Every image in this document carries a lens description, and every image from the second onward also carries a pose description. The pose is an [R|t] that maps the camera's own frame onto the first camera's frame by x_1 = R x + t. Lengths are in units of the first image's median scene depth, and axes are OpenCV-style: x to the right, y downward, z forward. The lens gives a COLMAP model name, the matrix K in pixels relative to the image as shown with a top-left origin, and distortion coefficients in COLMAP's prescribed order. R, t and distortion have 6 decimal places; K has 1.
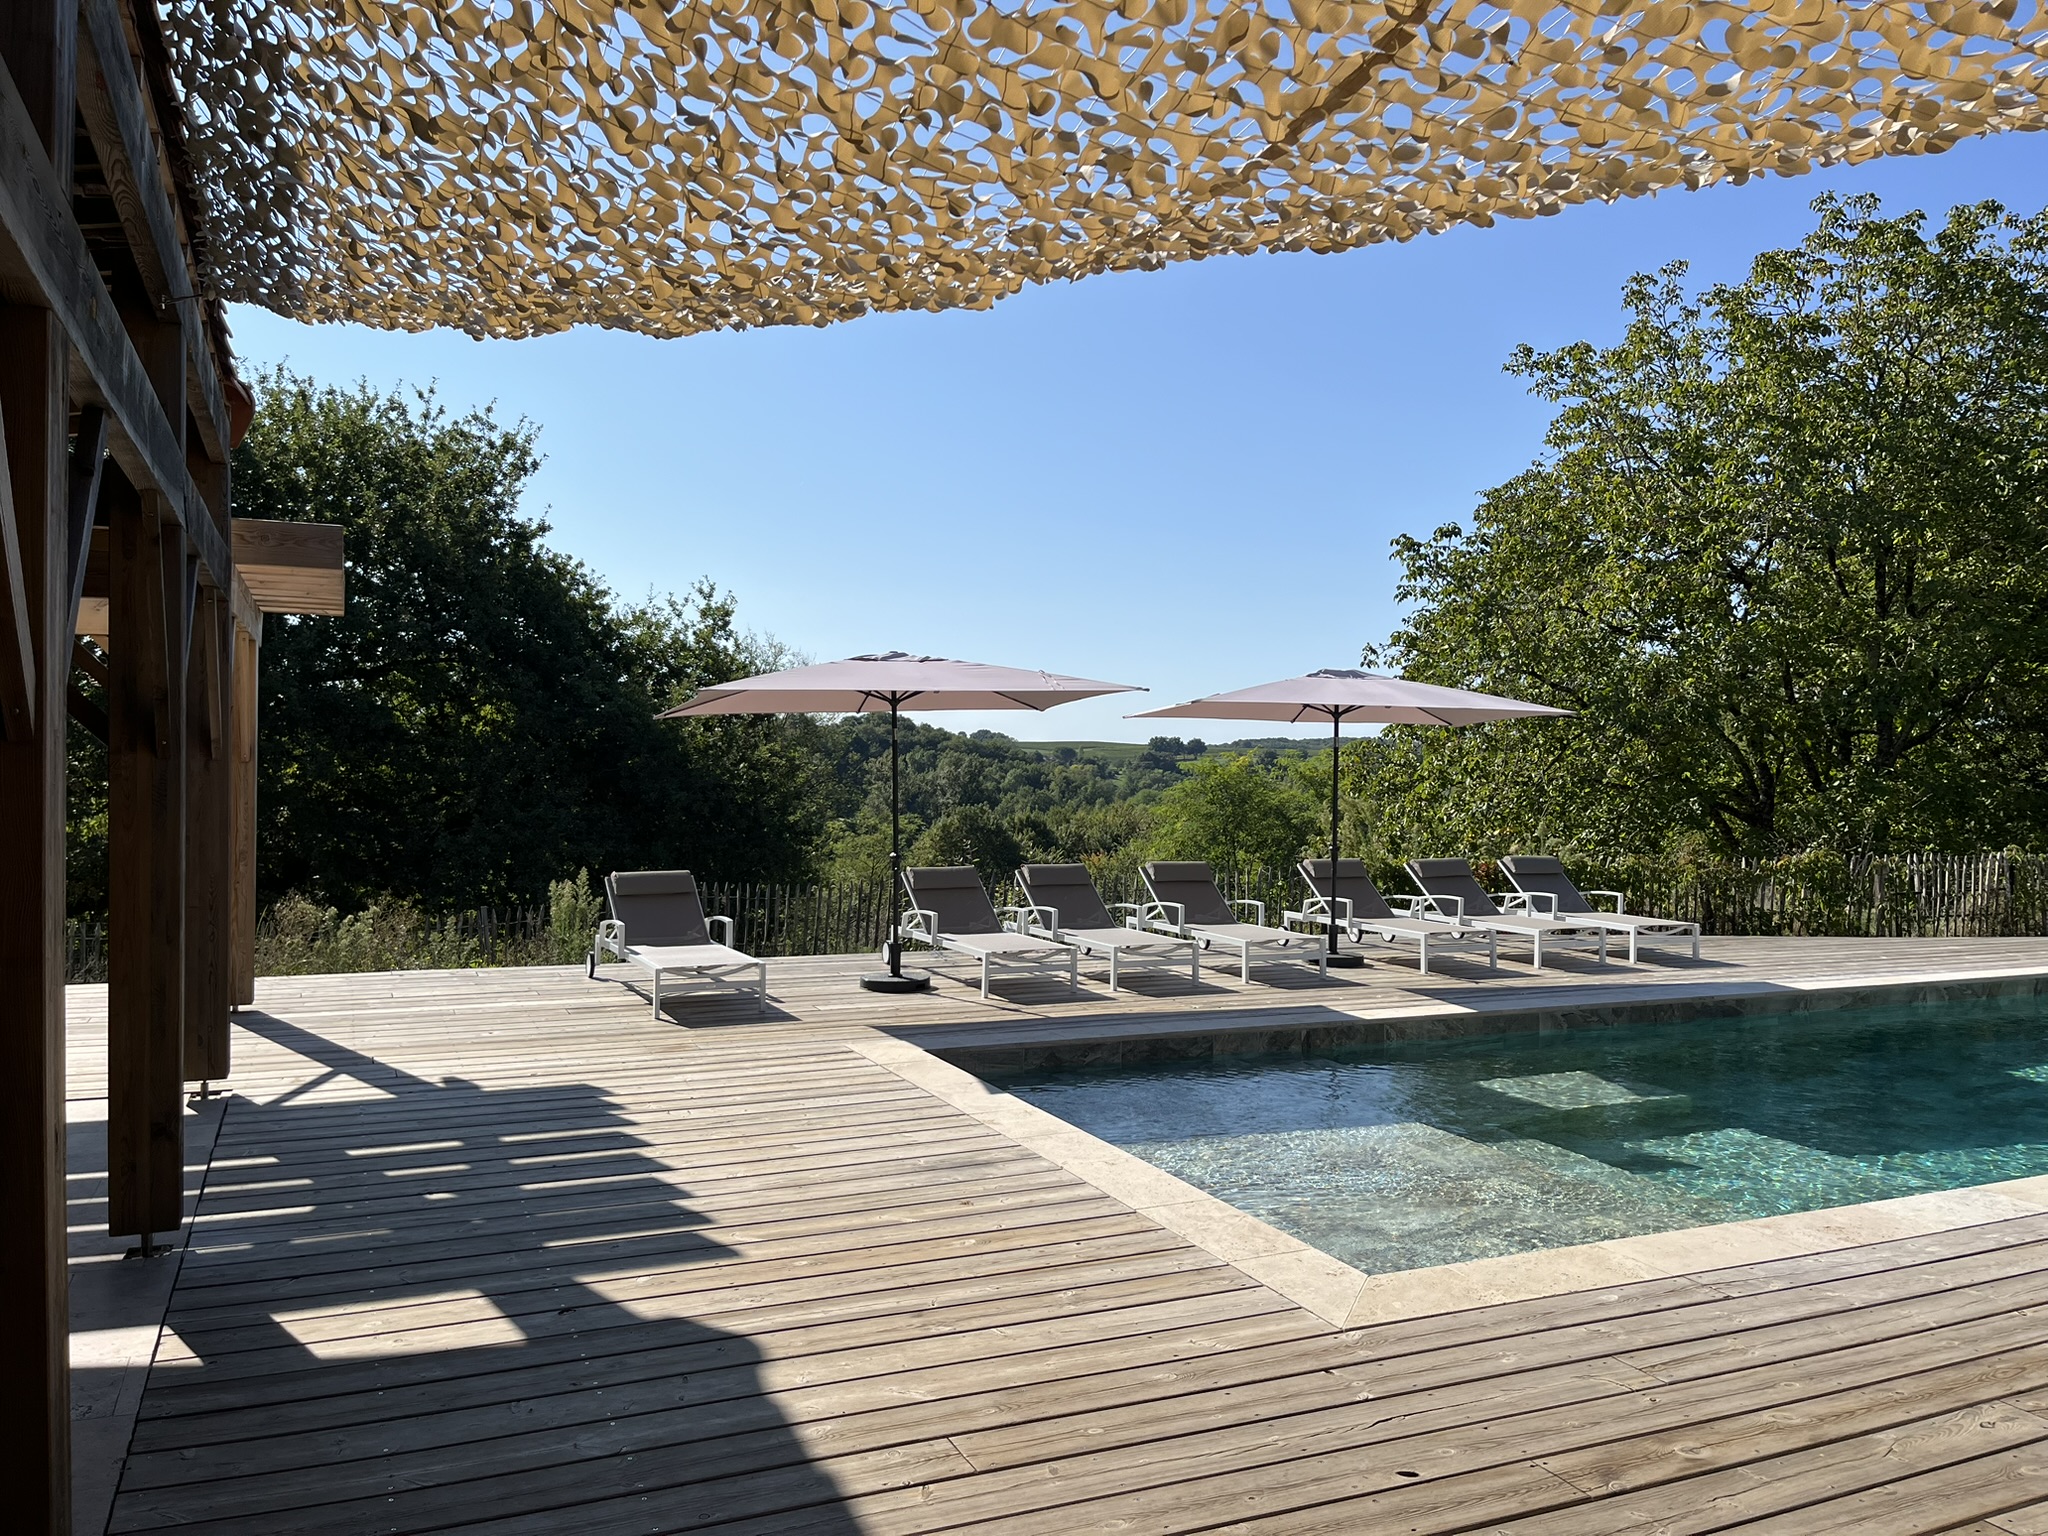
lens RADIAL K [[1550.7, 0, 1042.9], [0, 1550.7, 754.4], [0, 0, 1]] dist [0.026983, -0.003783]
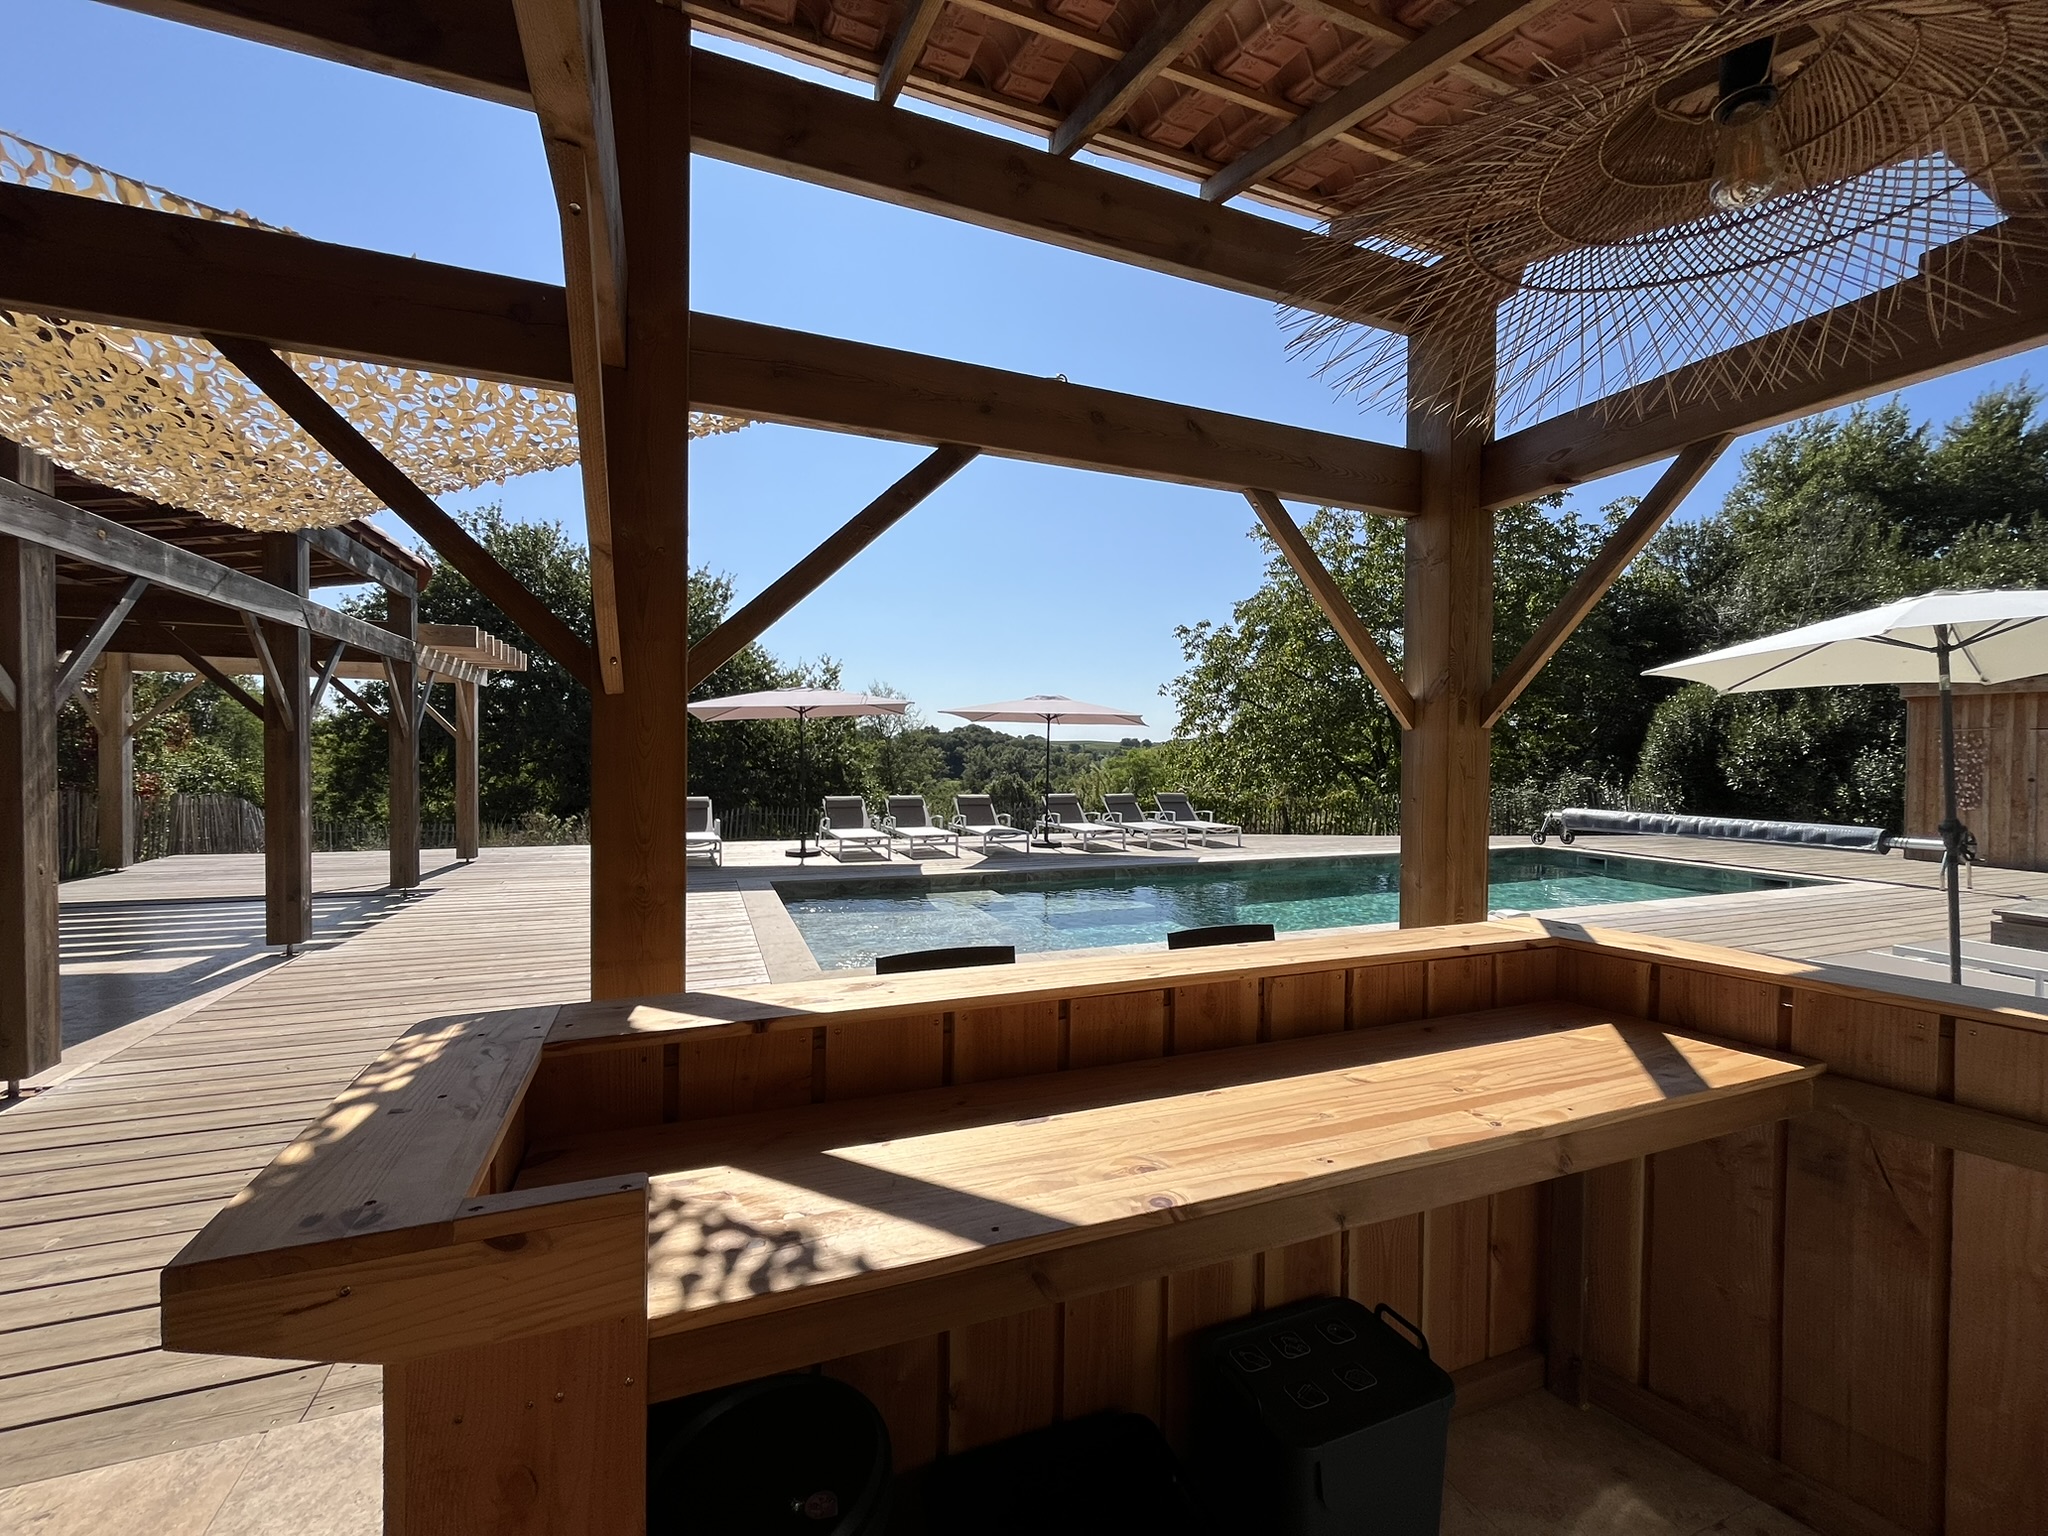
lens RADIAL K [[835.8, 0, 1022.3], [0, 835.8, 762.8], [0, 0, 1]] dist [-0.003212, -0.000592]
pose [[0.998610, 0.000053, -0.052706, 0.155556], [0.000896, 0.999838, 0.017978, 0.007834], [0.052699, -0.018000, 0.998448, -0.037094]]
